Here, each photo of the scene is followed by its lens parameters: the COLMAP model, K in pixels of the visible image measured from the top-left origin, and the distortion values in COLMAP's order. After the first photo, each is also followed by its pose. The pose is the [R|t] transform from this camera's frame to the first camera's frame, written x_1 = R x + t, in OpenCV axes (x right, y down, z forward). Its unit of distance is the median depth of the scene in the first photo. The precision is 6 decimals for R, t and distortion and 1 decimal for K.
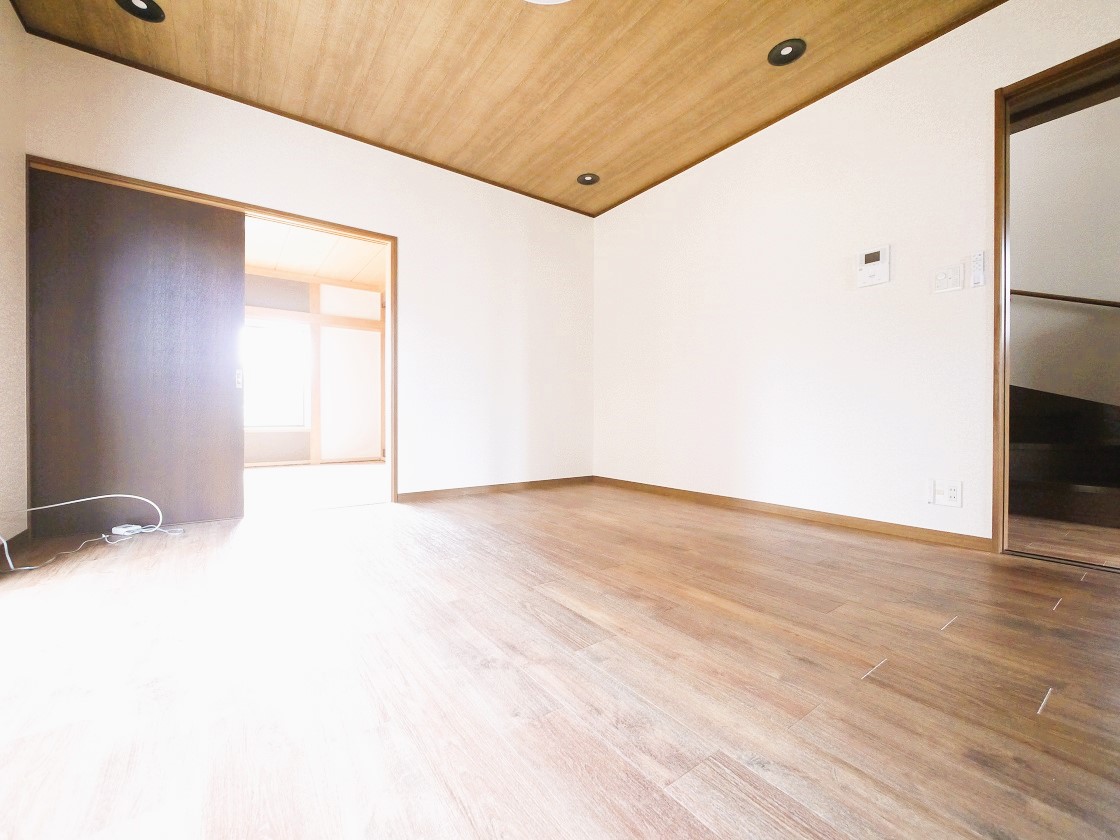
lens RADIAL K [[462.5, 0, 558.1], [0, 462.5, 421.4], [0, 0, 1]] dist [-0.006655, 0.000420]
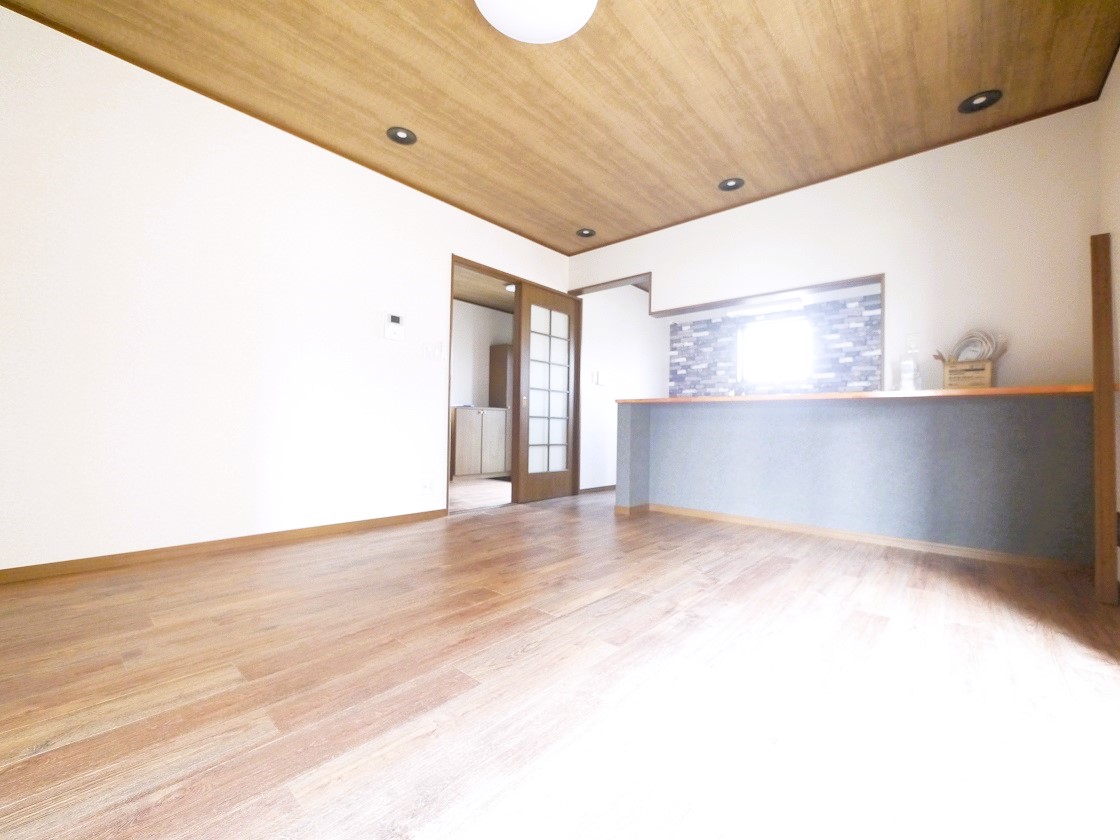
lens RADIAL K [[462.5, 0, 557.6], [0, 462.5, 421.5], [0, 0, 1]] dist [-0.006655, 0.000420]
pose [[-0.213259, 0.007064, 0.976970, -1.293690], [-0.005849, 0.999947, -0.008507, -0.089062], [-0.976978, -0.007529, -0.213206, 1.469241]]
